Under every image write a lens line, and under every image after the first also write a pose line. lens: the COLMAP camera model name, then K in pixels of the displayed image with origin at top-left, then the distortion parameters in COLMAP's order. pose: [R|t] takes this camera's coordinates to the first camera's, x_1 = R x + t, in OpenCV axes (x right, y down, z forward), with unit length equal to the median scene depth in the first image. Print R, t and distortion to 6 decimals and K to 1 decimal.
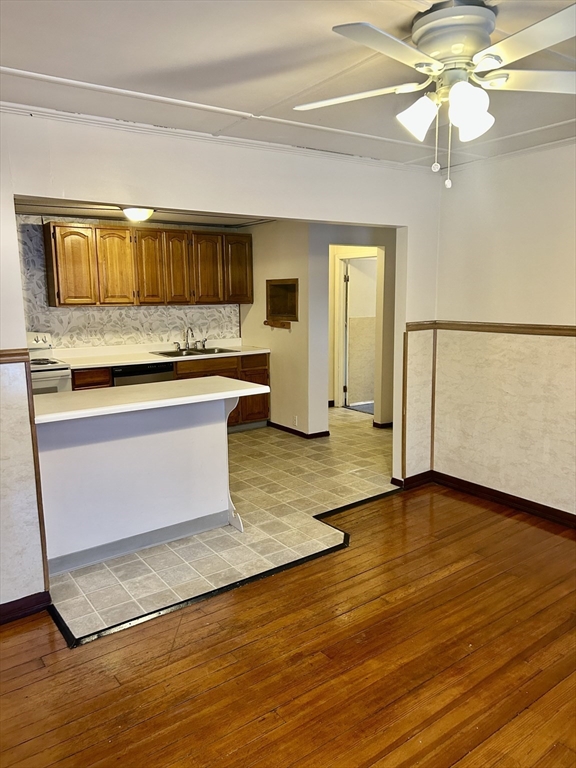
lens RADIAL K [[568.7, 0, 288.0], [0, 568.7, 384.0], [0, 0, 1]] dist [0.003742, 0.000617]
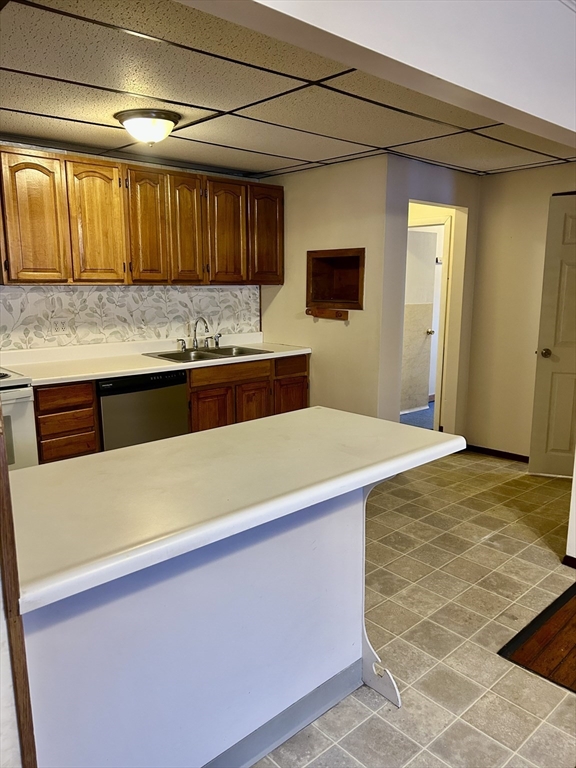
lens RADIAL K [[575.3, 0, 288.0], [0, 575.3, 384.0], [0, 0, 1]] dist [0.011668, 0.004831]
pose [[0.993744, -0.009185, 0.111302, -0.154112], [0.006817, 0.999743, 0.021640, -0.035058], [-0.111472, -0.020746, 0.993551, 0.304903]]
